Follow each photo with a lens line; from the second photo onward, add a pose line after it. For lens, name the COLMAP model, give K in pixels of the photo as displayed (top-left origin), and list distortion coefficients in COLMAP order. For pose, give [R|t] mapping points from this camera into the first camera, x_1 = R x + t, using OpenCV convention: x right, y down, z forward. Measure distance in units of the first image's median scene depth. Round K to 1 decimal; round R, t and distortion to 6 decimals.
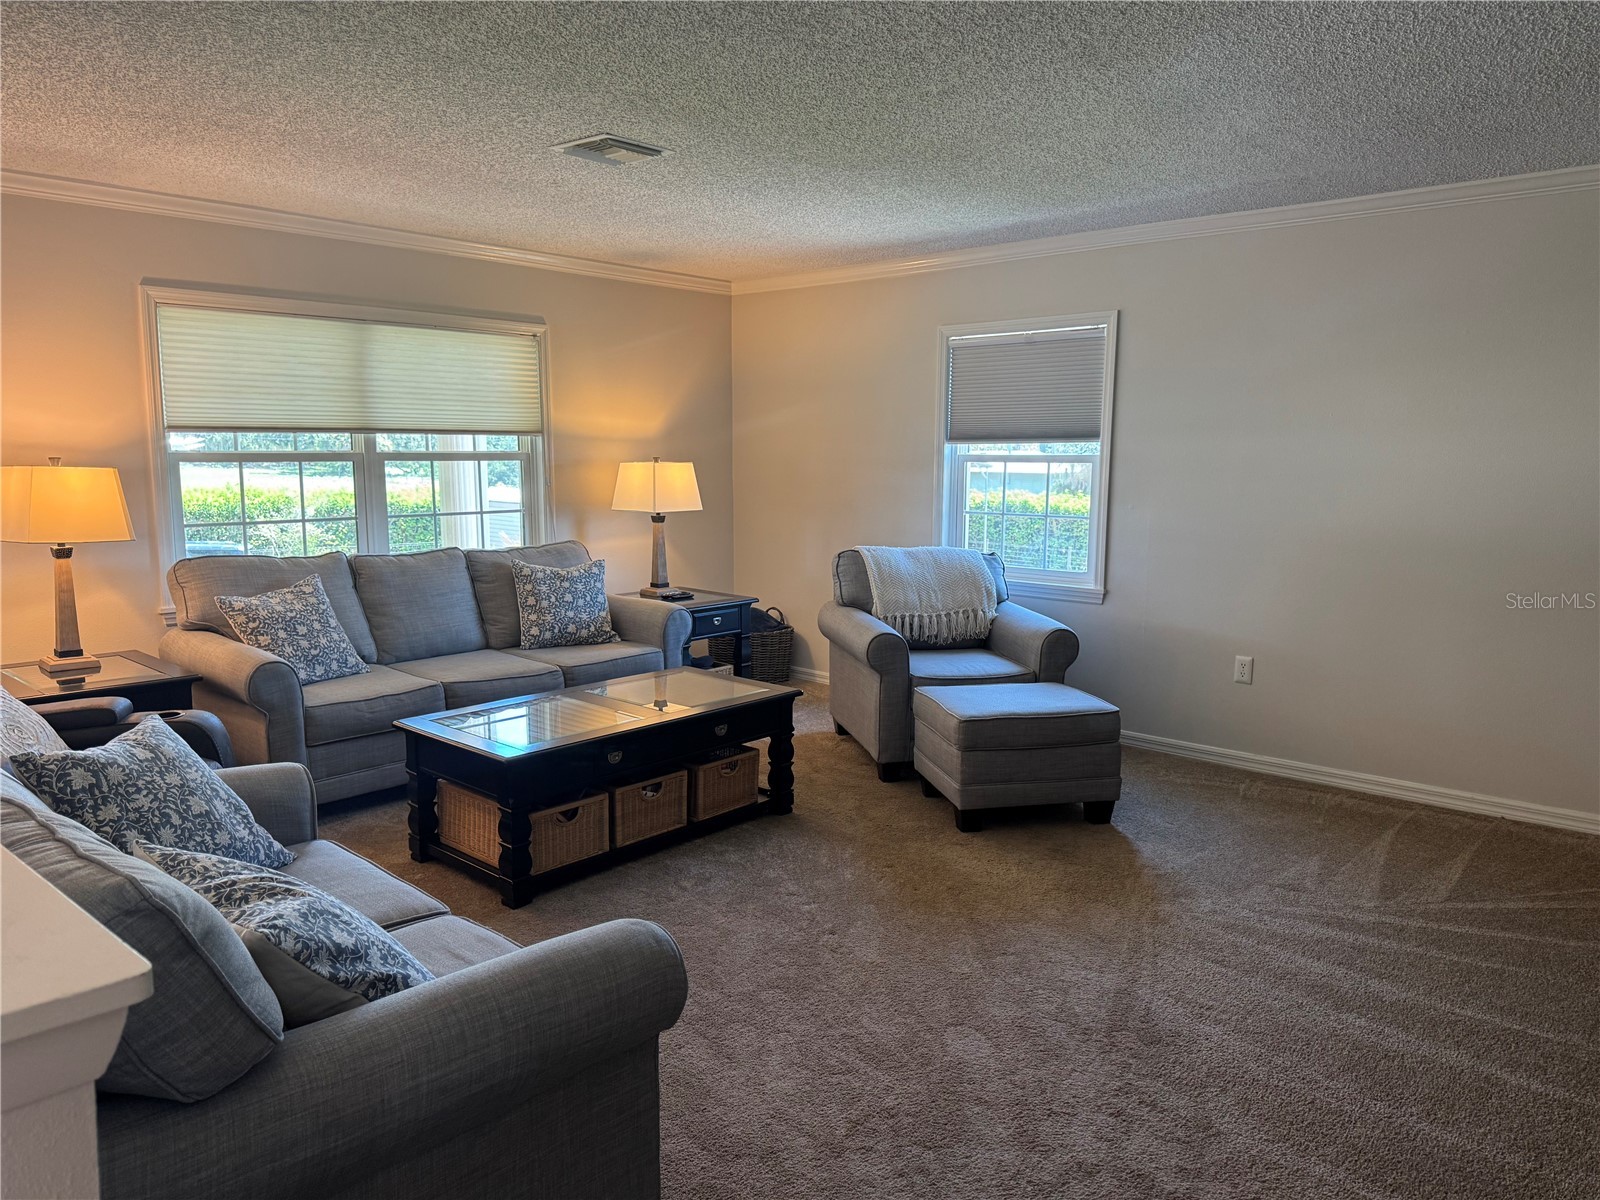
lens RADIAL K [[1120.7, 0, 804.5], [0, 1120.7, 609.8], [0, 0, 1]] dist [0.044212, -0.029547]
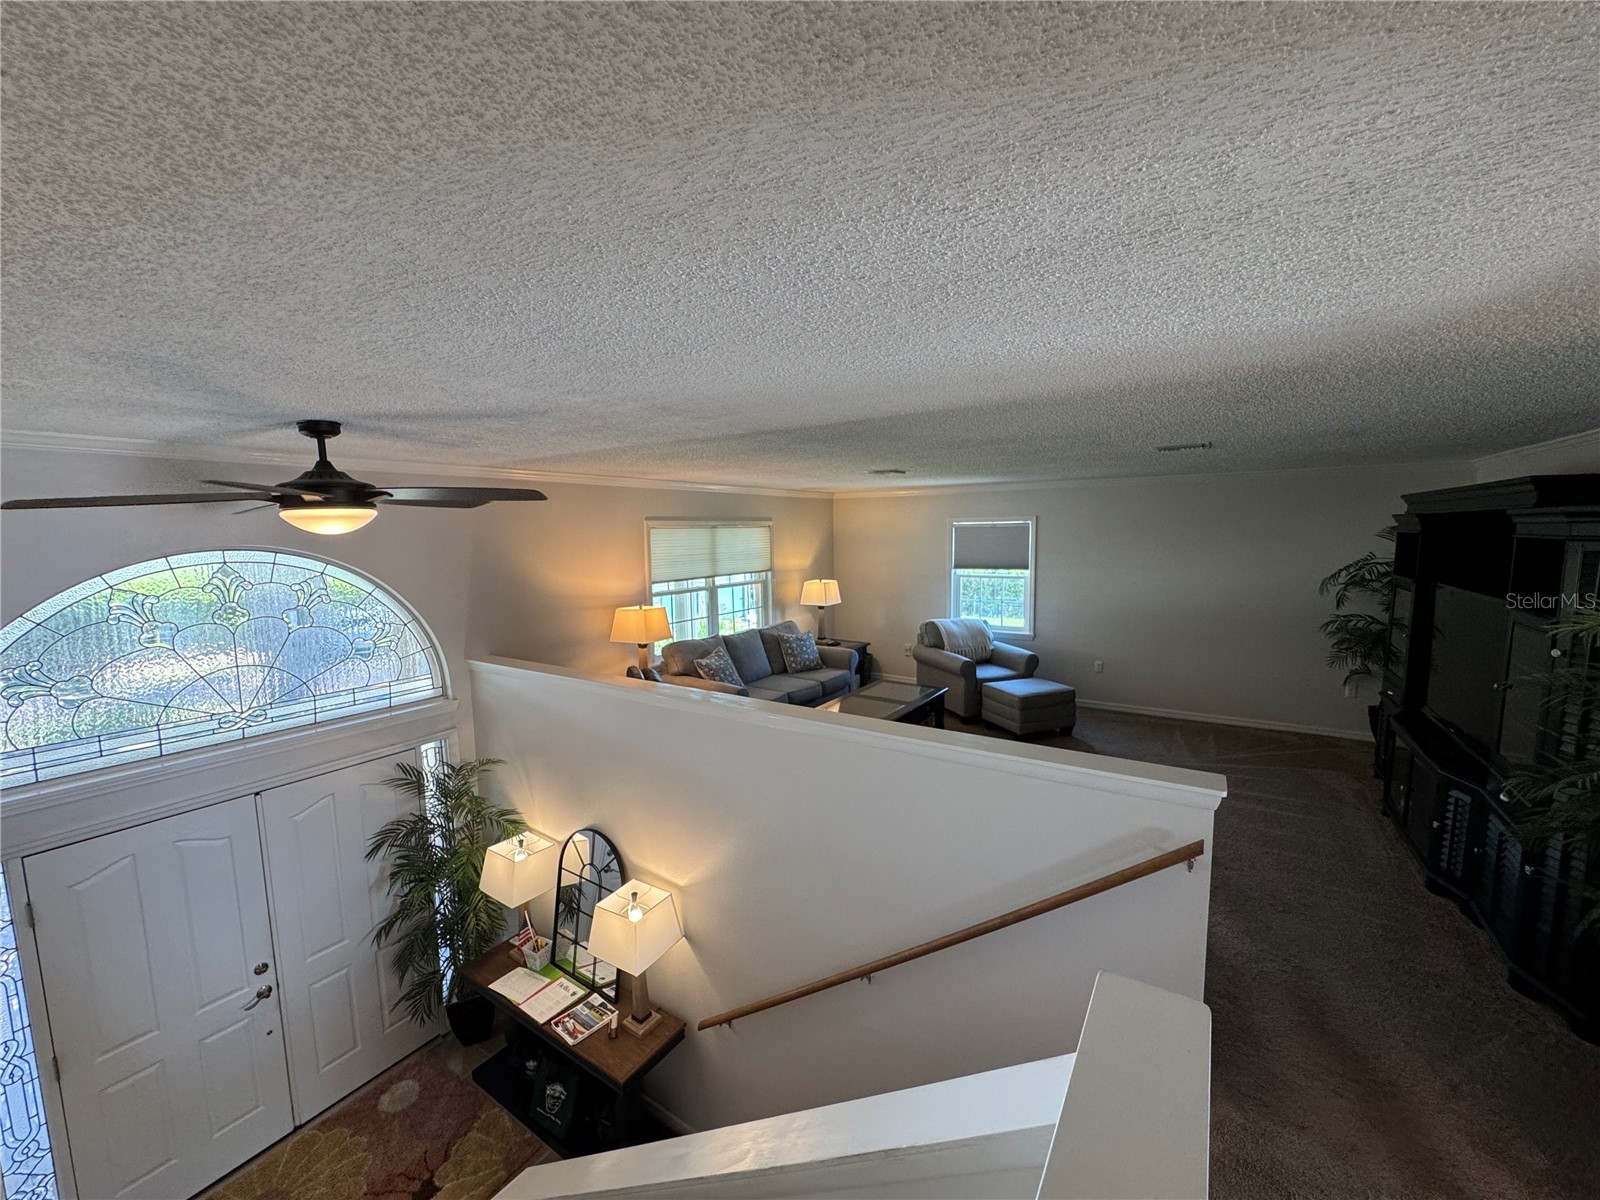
lens RADIAL K [[641.6, 0, 791.9], [0, 641.6, 598.8], [0, 0, 1]] dist [-0.002026, 0.000183]
pose [[0.988081, -0.037393, 0.149321, -0.419050], [0.043077, 0.998458, -0.035018, -0.065714], [-0.147782, 0.041033, 0.988168, -0.226951]]
